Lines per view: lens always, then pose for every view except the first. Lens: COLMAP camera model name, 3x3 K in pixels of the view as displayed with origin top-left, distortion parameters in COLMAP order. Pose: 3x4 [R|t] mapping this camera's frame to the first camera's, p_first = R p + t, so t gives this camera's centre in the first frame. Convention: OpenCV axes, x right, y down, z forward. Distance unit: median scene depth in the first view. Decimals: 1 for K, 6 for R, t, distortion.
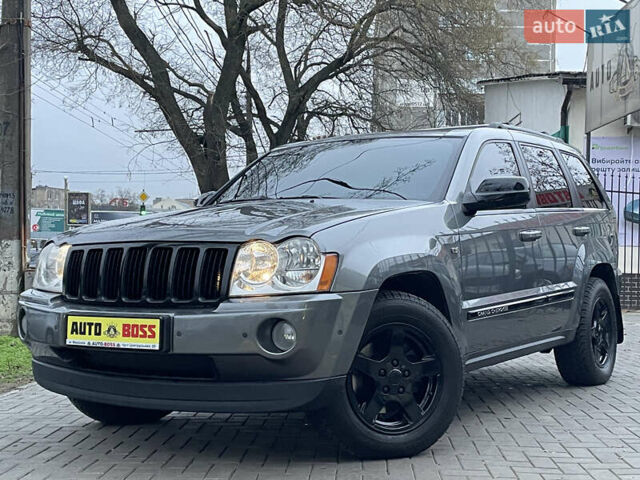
lens RADIAL K [[1007.4, 0, 320.0], [0, 1007.4, 240.0], [0, 0, 1]] dist [0.173155, -0.164851]
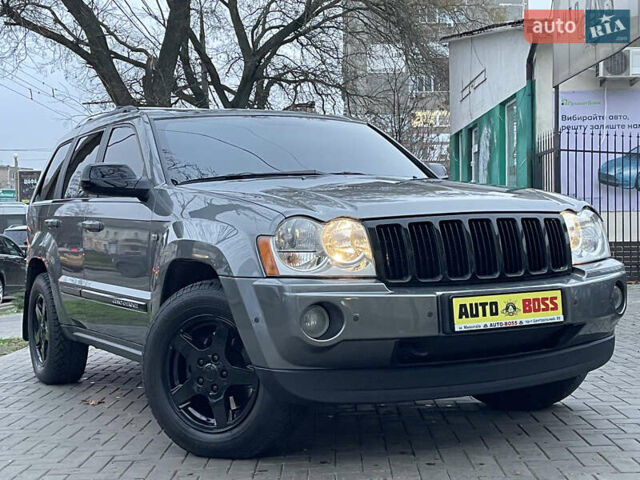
lens RADIAL K [[1007.4, 0, 320.0], [0, 1007.4, 240.0], [0, 0, 1]] dist [0.173155, -0.164851]
pose [[0.999397, -0.030526, 0.016536, 0.028313], [0.030057, 0.999159, 0.027889, -0.001276], [-0.017373, -0.027376, 0.999474, 0.081808]]
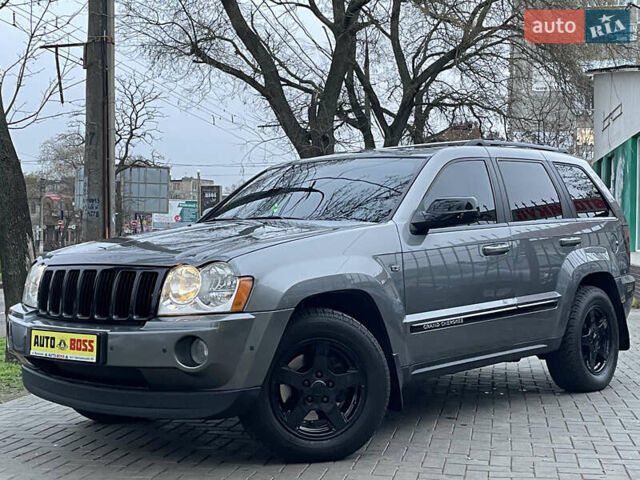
lens RADIAL K [[1007.4, 0, 320.0], [0, 1007.4, 240.0], [0, 0, 1]] dist [0.173155, -0.164851]
pose [[0.988661, -0.004146, -0.150104, 0.056528], [0.006333, 0.999881, 0.014094, -0.009259], [0.150028, -0.014885, 0.988570, -0.017877]]
